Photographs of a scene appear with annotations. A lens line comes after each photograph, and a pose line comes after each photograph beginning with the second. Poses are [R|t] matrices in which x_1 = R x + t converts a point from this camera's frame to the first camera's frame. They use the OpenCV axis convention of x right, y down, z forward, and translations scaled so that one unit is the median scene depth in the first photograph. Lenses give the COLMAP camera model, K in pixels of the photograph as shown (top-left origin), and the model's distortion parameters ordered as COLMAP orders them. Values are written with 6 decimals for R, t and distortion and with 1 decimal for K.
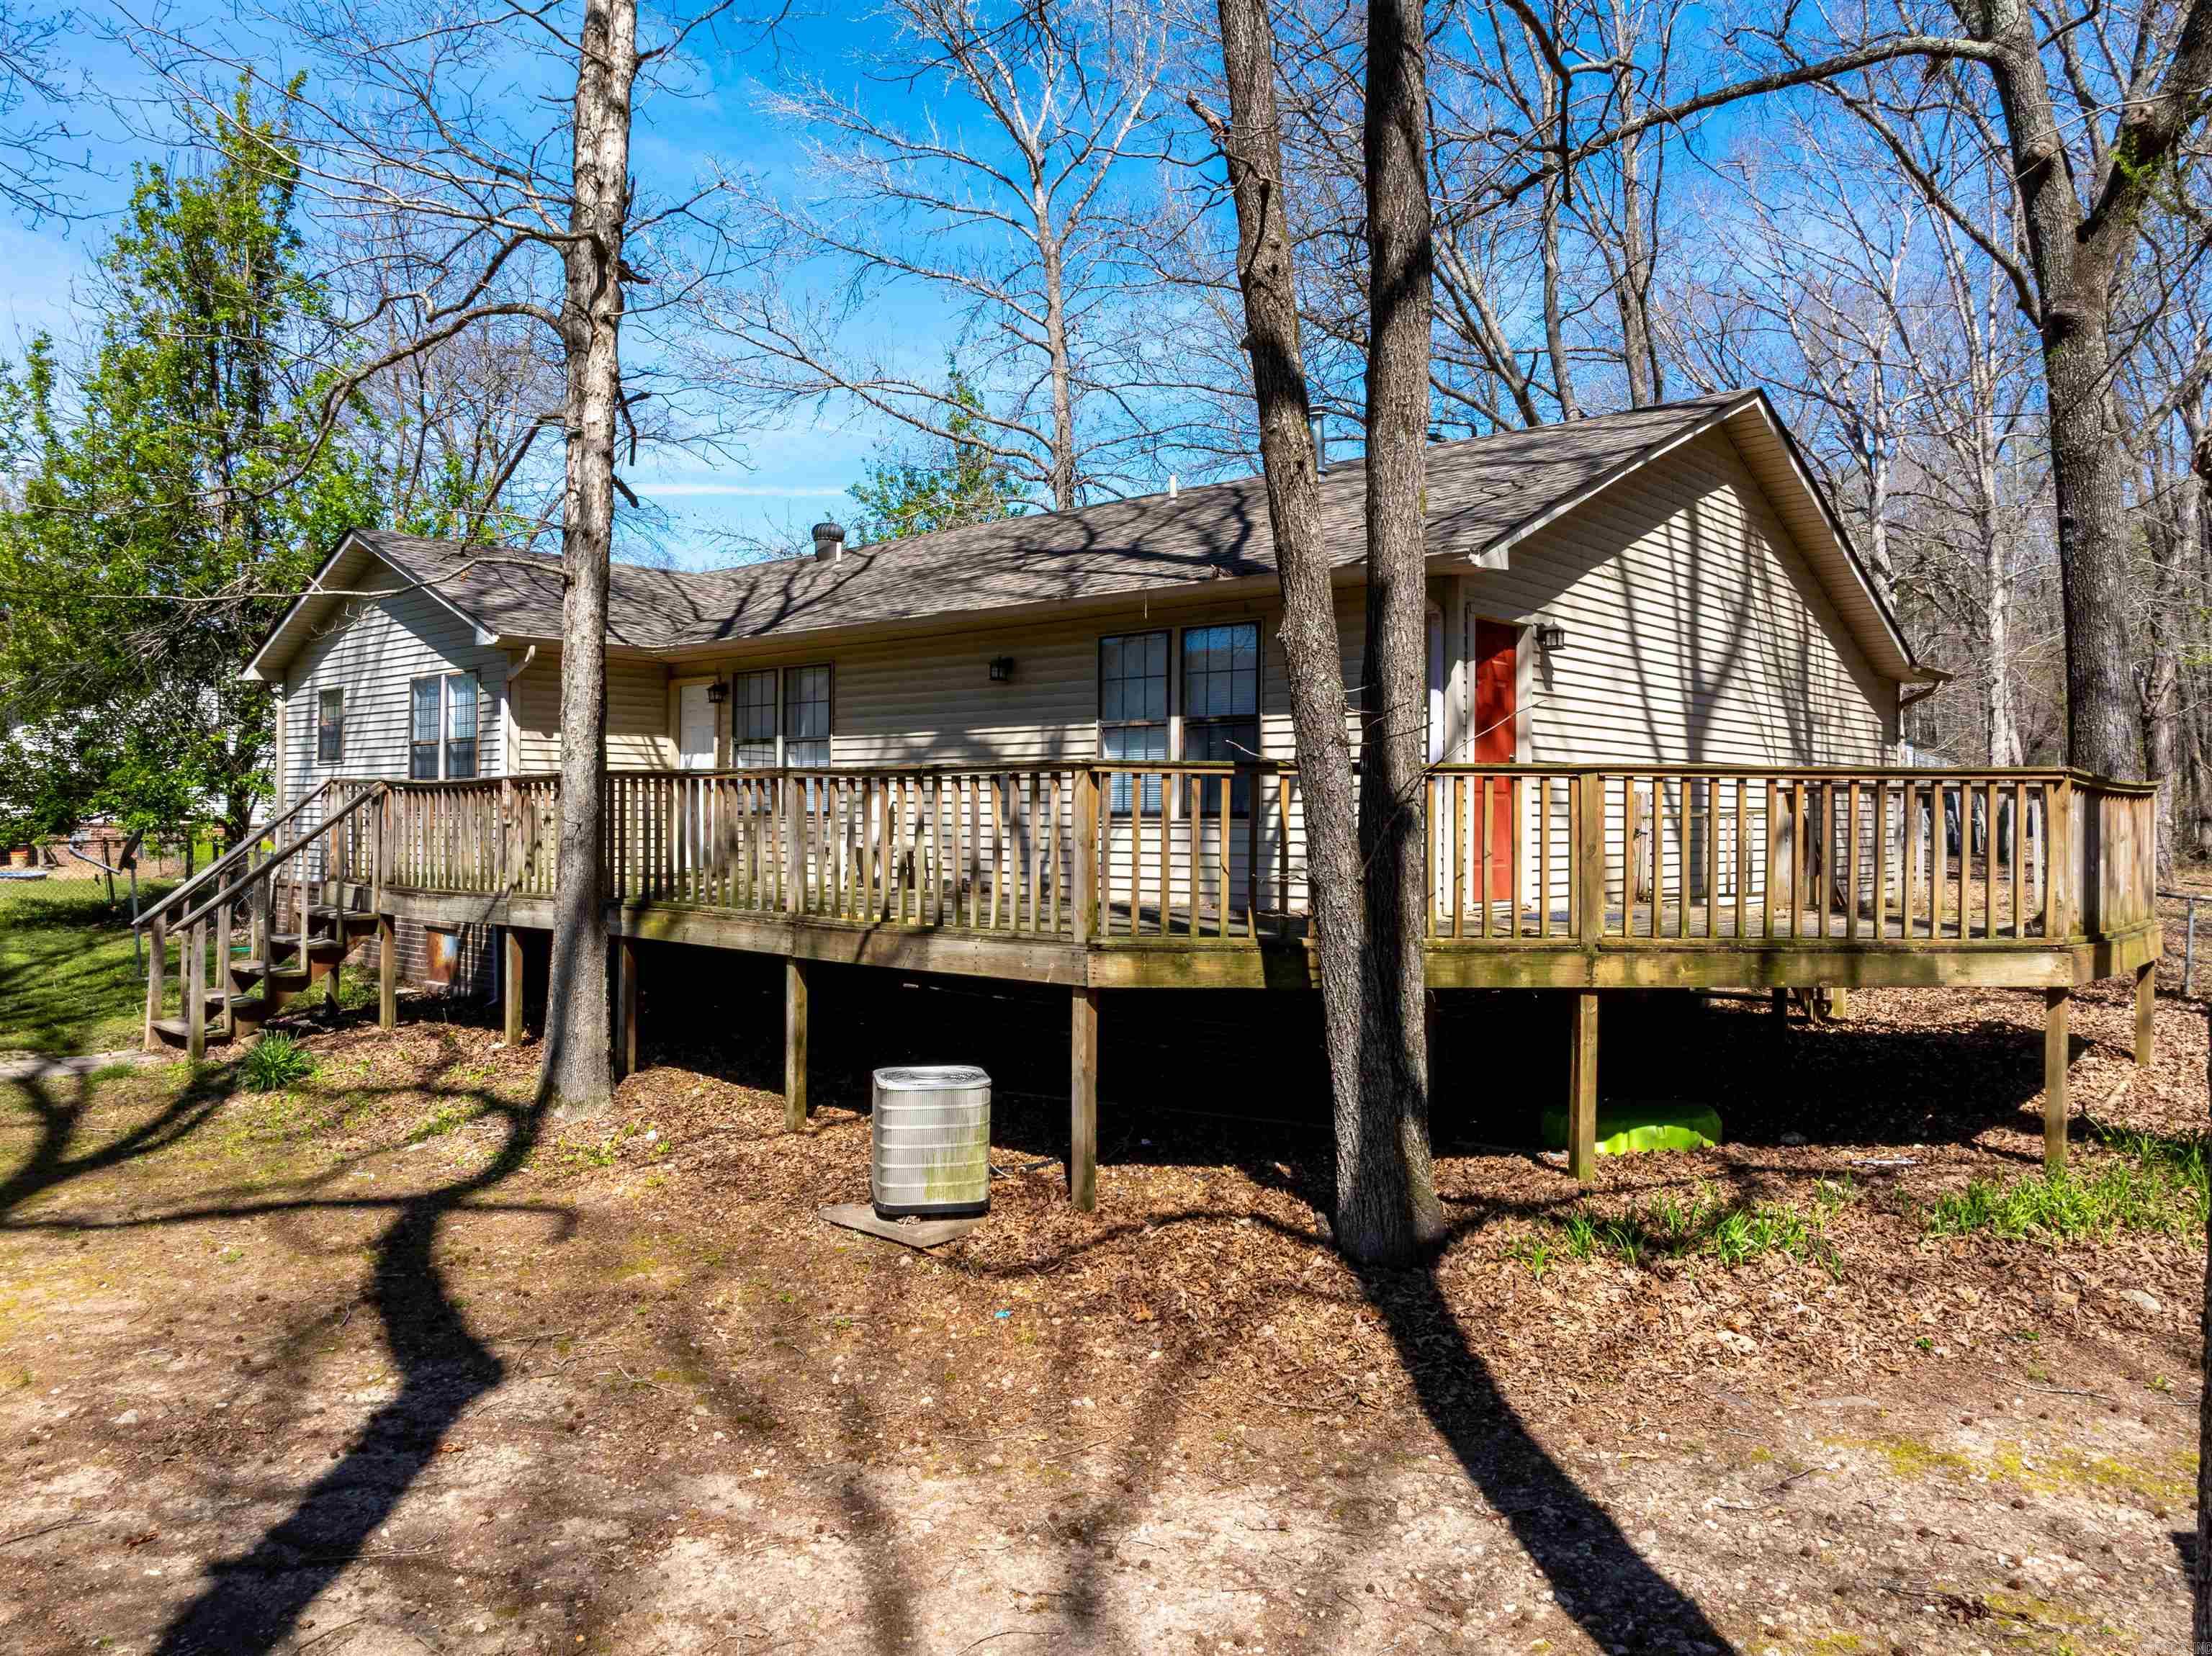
lens RADIAL K [[1558.3, 0, 1101.0], [0, 1558.3, 827.9], [0, 0, 1]] dist [-0.036527, 0.019686]
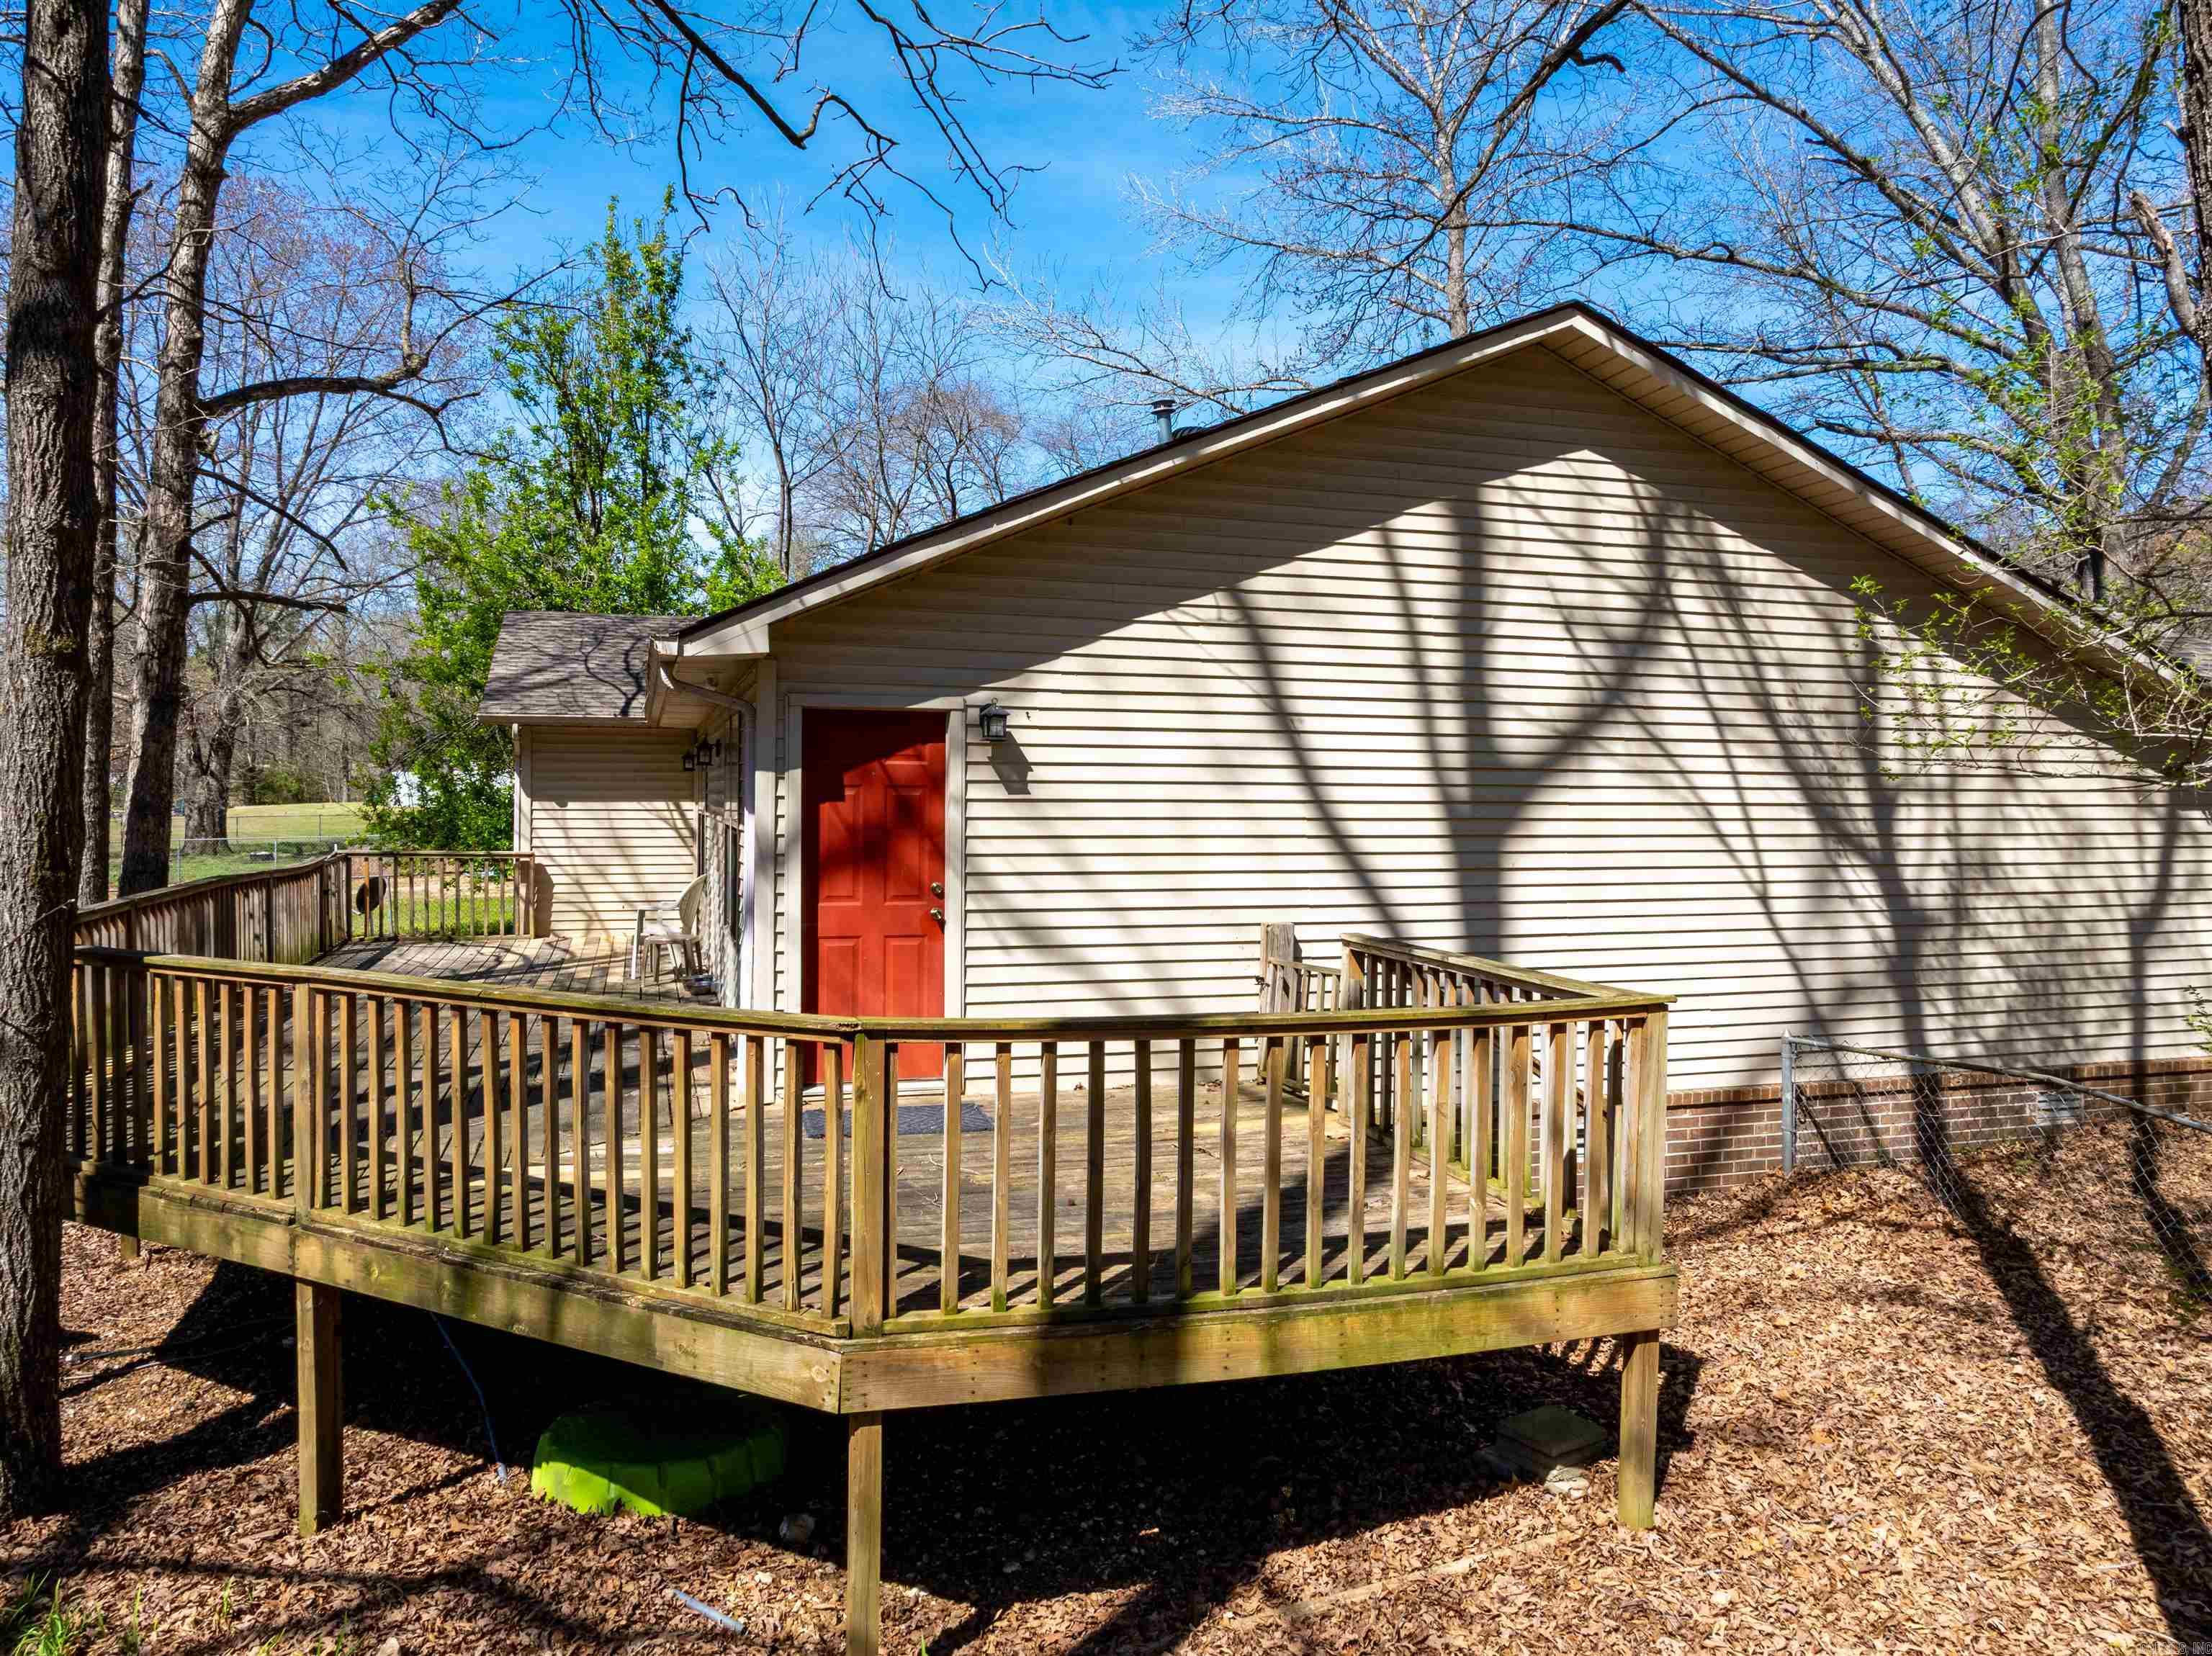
lens RADIAL K [[1558.3, 0, 1105.3], [0, 1558.3, 824.4], [0, 0, 1]] dist [-0.036527, 0.019686]
pose [[0.856637, 0.010838, -0.515806, 0.611042], [-0.005906, 0.999920, 0.011200, -0.072487], [0.515886, -0.006548, 0.856632, 0.346854]]
